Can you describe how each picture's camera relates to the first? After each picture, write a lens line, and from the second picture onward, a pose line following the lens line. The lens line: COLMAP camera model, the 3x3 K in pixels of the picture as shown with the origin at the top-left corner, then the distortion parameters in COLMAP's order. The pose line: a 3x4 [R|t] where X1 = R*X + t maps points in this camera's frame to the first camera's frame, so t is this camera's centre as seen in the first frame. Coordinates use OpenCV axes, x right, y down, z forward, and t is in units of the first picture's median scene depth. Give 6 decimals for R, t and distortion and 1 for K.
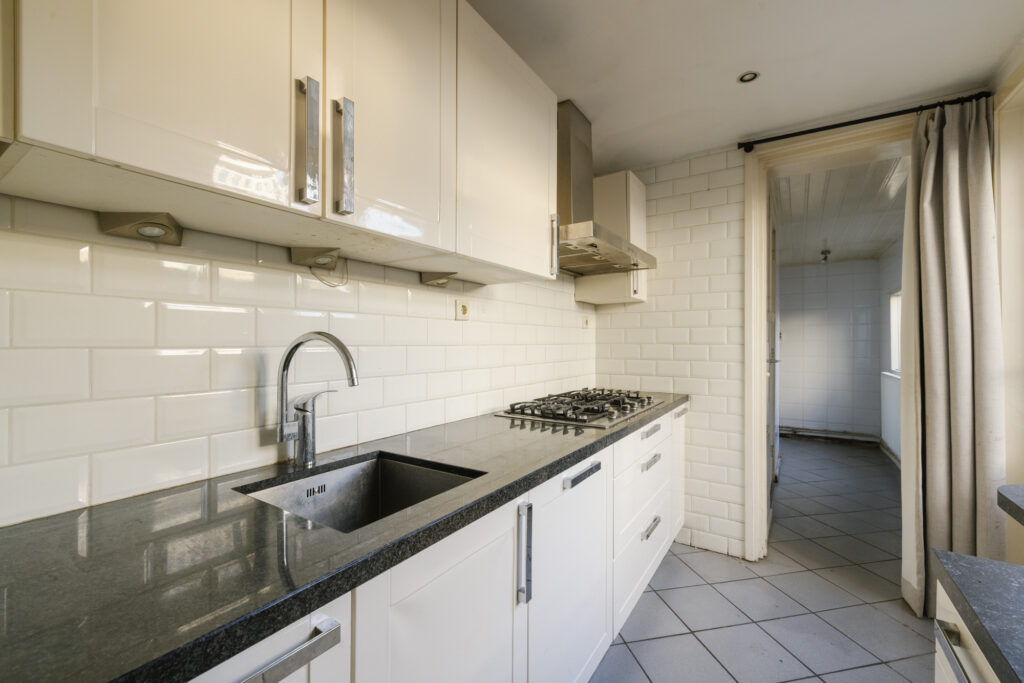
lens RADIAL K [[432.4, 0, 510.9], [0, 432.4, 337.8], [0, 0, 1]] dist [0.002791, 0.000291]
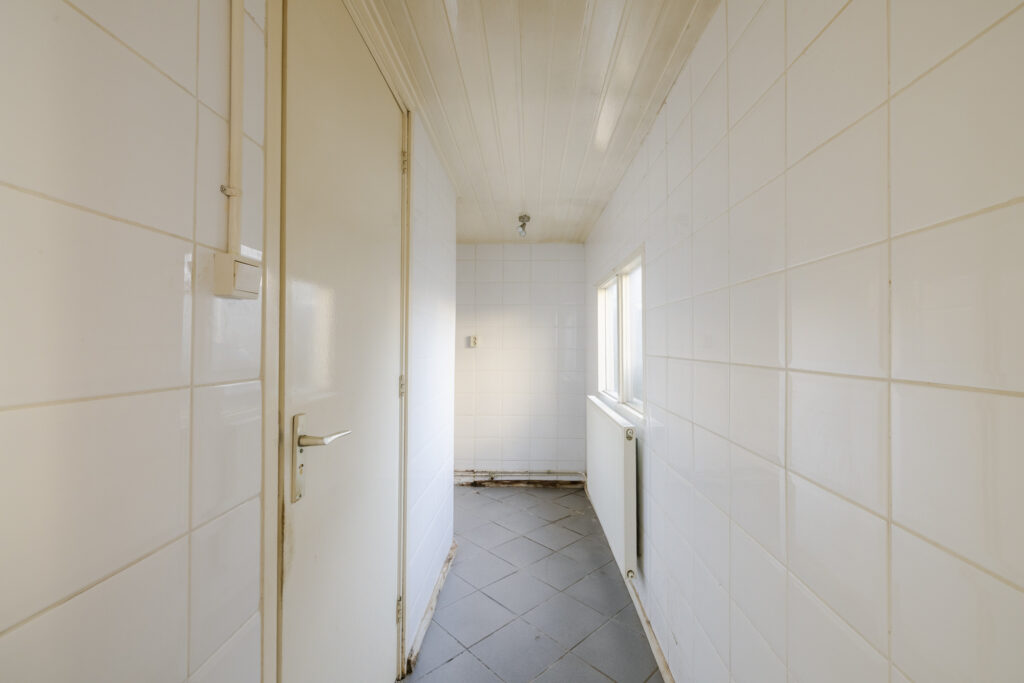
lens RADIAL K [[432.4, 0, 512.2], [0, 432.4, 340.3], [0, 0, 1]] dist [0.002791, 0.000291]
pose [[0.857746, 0.004024, 0.514057, 0.344683], [-0.007405, 0.999962, 0.004529, -0.012053], [-0.514020, -0.007691, 0.857744, 0.408044]]
